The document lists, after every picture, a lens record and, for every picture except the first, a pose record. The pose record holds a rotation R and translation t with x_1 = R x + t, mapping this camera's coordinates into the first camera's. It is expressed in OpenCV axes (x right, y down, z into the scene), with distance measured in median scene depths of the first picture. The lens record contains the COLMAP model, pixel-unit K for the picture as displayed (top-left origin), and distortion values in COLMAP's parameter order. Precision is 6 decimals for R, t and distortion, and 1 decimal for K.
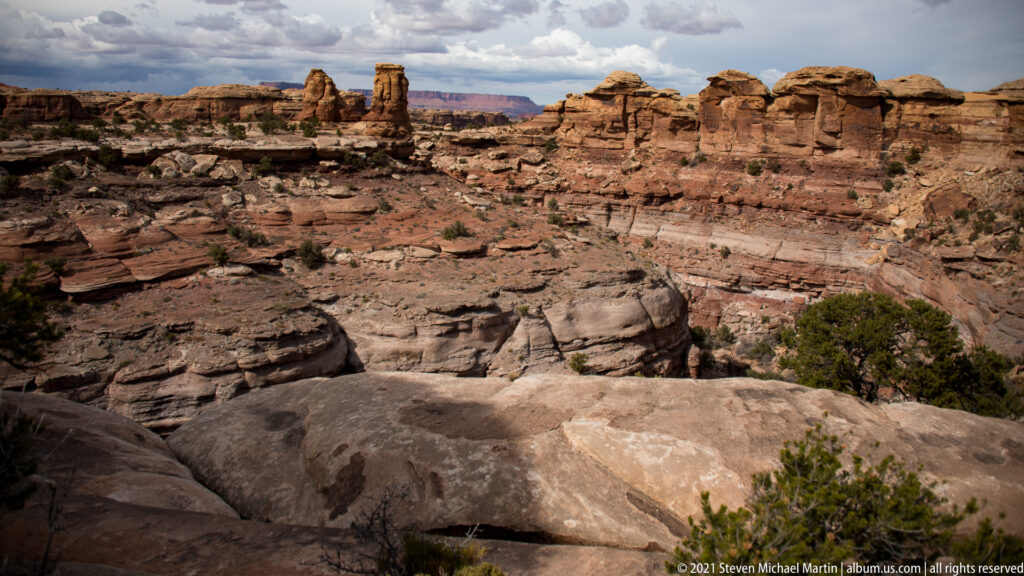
lens RADIAL K [[821.4, 0, 512.8], [0, 821.4, 230.7], [0, 0, 1]] dist [-0.135953, 0.004440]
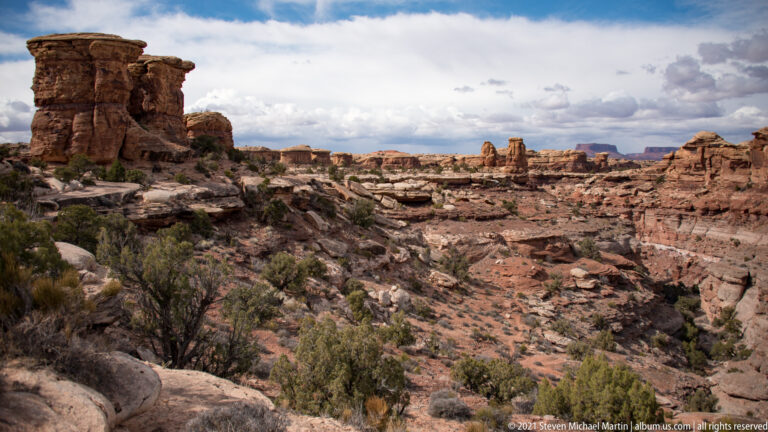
lens RADIAL K [[626.3, 0, 384.0], [0, 626.3, 216.0], [0, 0, 1]] dist [-0.106908, 0.012860]
pose [[0.814437, 0.014254, -0.580077, 0.326903], [-0.052627, 0.997393, -0.049380, 0.058292], [0.577861, 0.070745, 0.813063, -0.303988]]
